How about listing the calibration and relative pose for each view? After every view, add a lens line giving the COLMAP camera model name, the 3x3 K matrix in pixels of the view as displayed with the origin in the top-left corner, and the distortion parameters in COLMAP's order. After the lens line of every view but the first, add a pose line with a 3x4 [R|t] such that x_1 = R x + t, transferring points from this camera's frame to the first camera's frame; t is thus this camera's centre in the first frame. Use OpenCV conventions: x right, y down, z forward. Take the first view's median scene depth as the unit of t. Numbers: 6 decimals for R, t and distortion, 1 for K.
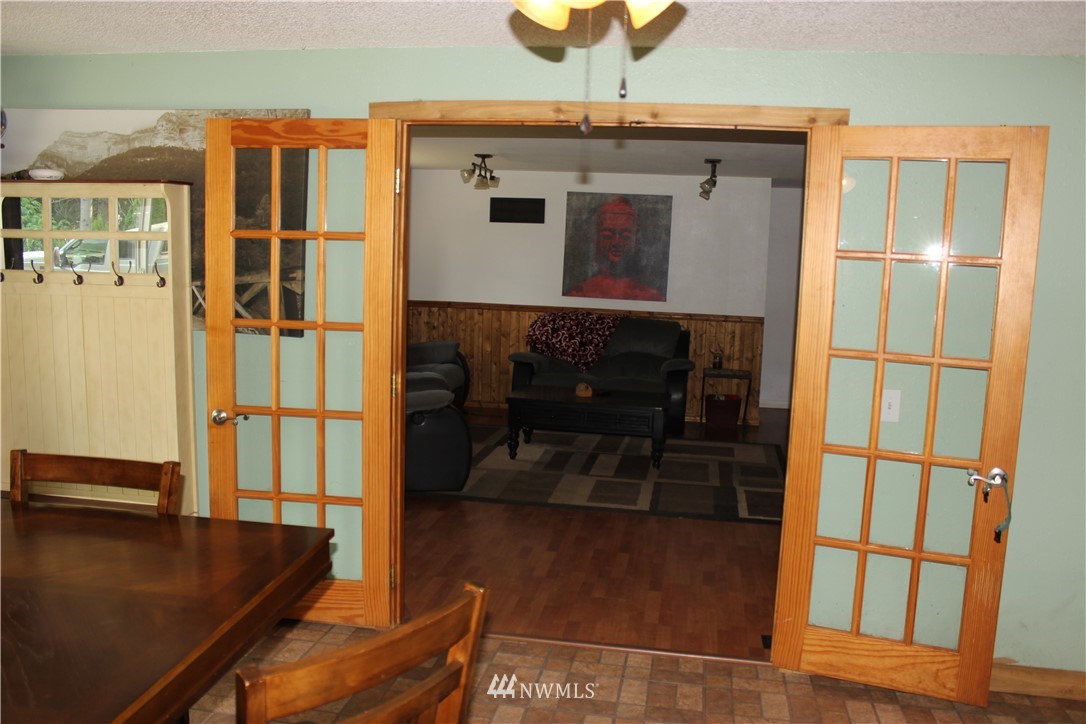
lens RADIAL K [[903.7, 0, 546.5], [0, 903.7, 373.1], [0, 0, 1]] dist [-0.162146, 0.145176]
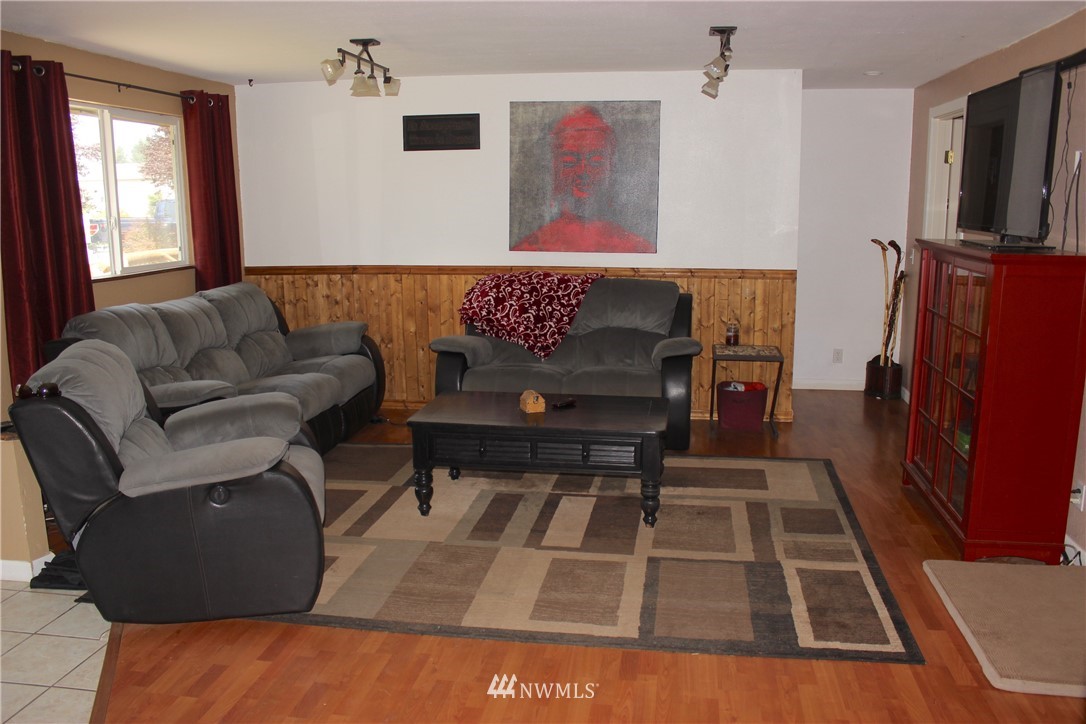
lens RADIAL K [[903.7, 0, 546.5], [0, 903.7, 373.1], [0, 0, 1]] dist [-0.162146, 0.145176]
pose [[0.999113, -0.041824, 0.004972, 0.040809], [0.041453, 0.997356, 0.059687, -0.032393], [-0.007455, -0.059428, 0.998205, 0.303942]]
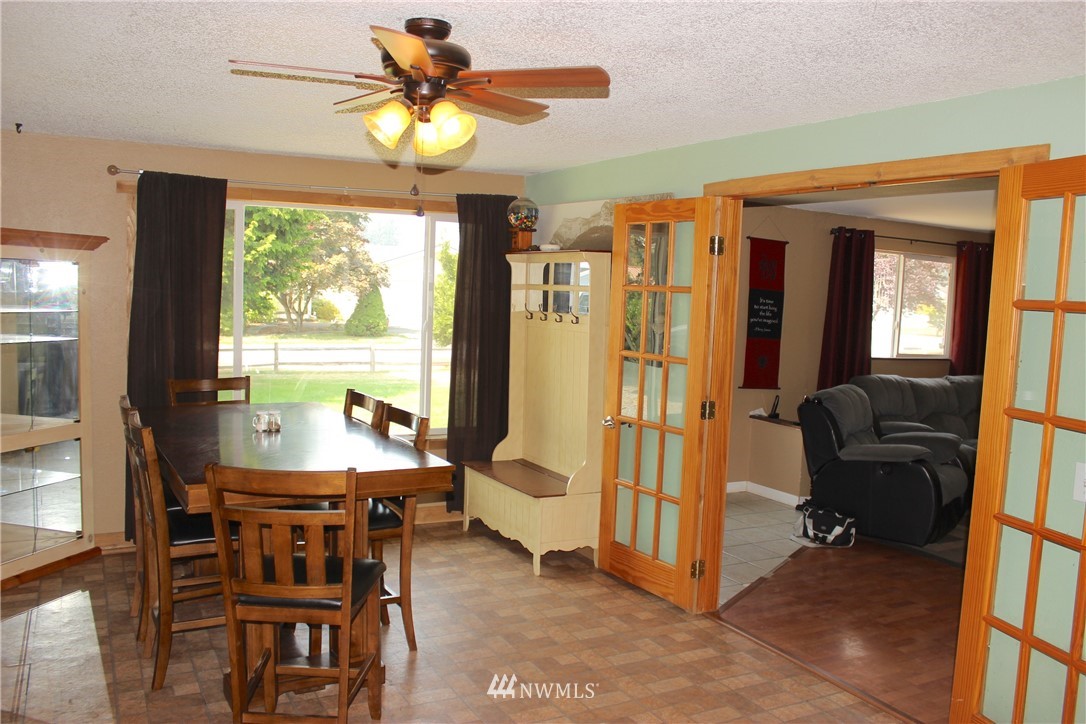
lens RADIAL K [[903.7, 0, 546.5], [0, 903.7, 373.1], [0, 0, 1]] dist [-0.162146, 0.145176]
pose [[0.610970, 0.064058, -0.789058, 0.280810], [-0.125988, 0.991886, -0.017028, 0.004694], [0.781564, 0.109815, 0.614083, 0.030116]]
